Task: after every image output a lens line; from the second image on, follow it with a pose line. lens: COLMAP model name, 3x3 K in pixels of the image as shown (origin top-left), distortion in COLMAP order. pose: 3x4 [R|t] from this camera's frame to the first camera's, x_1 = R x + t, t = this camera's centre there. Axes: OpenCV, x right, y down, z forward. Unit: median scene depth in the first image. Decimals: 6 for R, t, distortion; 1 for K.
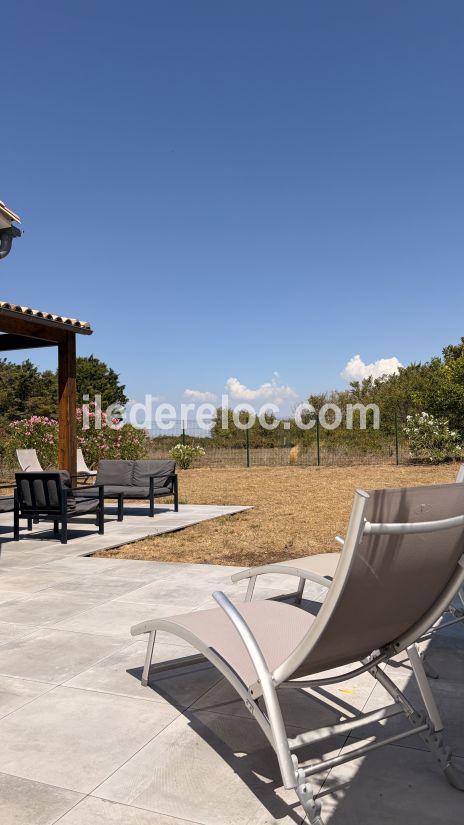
lens RADIAL K [[622.0, 0, 232.0], [0, 622.0, 412.5], [0, 0, 1]] dist [0.027429, -0.009871]
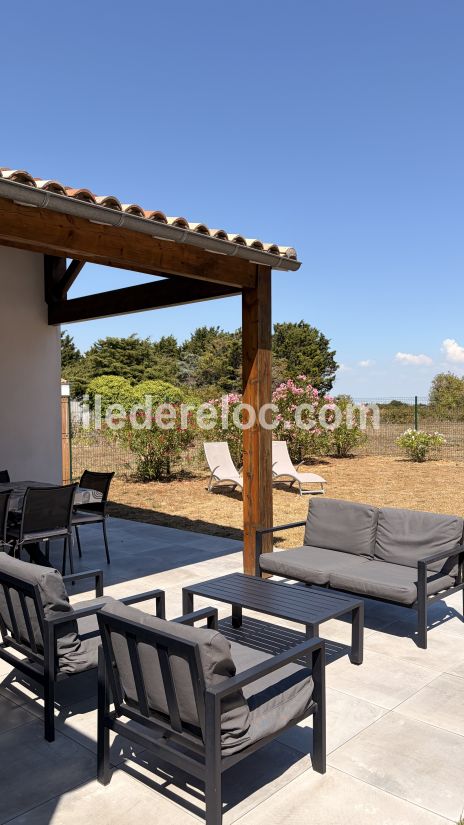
lens RADIAL K [[622.0, 0, 232.0], [0, 622.0, 412.5], [0, 0, 1]] dist [0.027429, -0.009871]
pose [[0.945136, 0.018596, -0.326148, -0.098228], [-0.000400, 0.998444, 0.055769, -0.029607], [0.326677, -0.052579, 0.943672, 0.448698]]
